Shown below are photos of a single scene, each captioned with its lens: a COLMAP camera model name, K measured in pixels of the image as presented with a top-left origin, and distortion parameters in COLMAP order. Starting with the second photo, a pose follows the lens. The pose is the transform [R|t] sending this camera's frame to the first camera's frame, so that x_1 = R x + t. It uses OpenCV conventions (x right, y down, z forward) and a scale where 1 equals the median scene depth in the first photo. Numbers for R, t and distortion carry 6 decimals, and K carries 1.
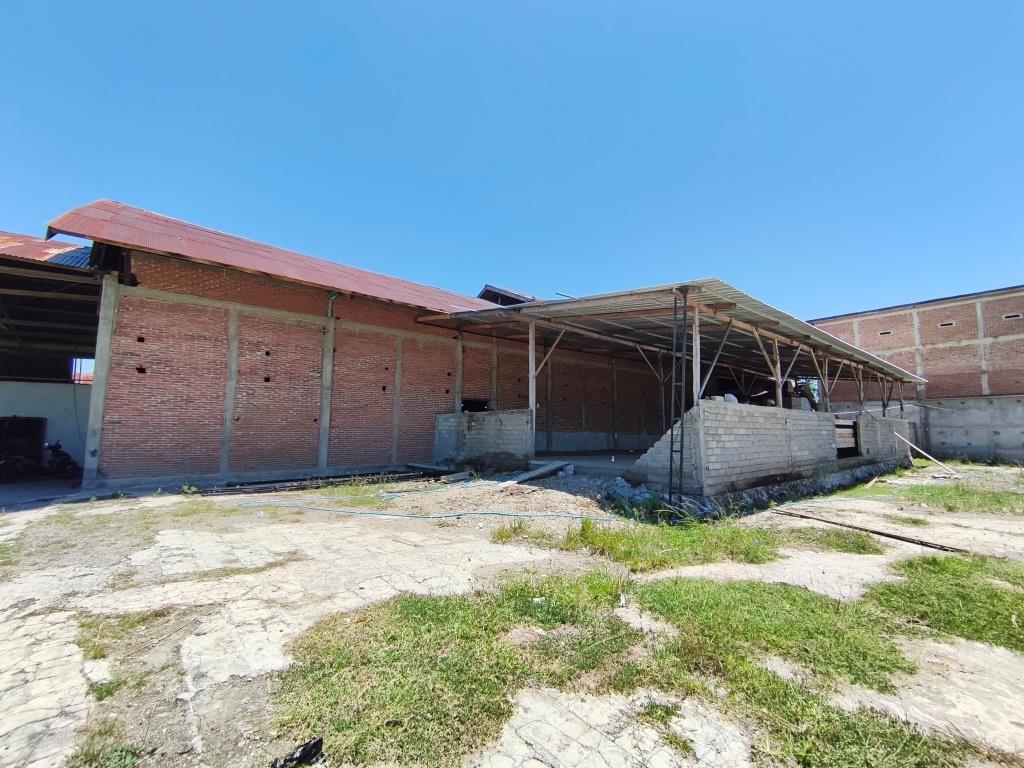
lens RADIAL K [[456.7, 0, 516.3], [0, 456.7, 384.6], [0, 0, 1]] dist [-0.003410, 0.000036]
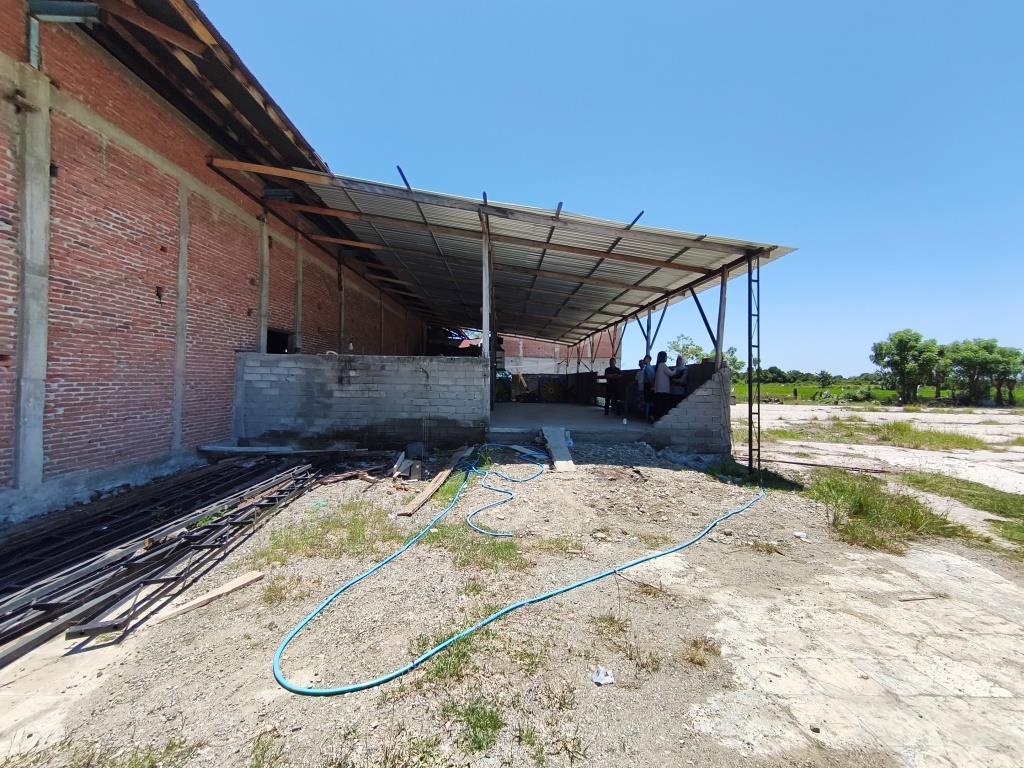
lens RADIAL K [[456.7, 0, 516.2], [0, 456.7, 385.6], [0, 0, 1]] dist [-0.003410, 0.000036]
pose [[0.624415, -0.001479, 0.781091, -0.434631], [-0.098403, 0.991882, 0.080543, 0.030132], [-0.774869, -0.127154, 0.619201, 0.440682]]
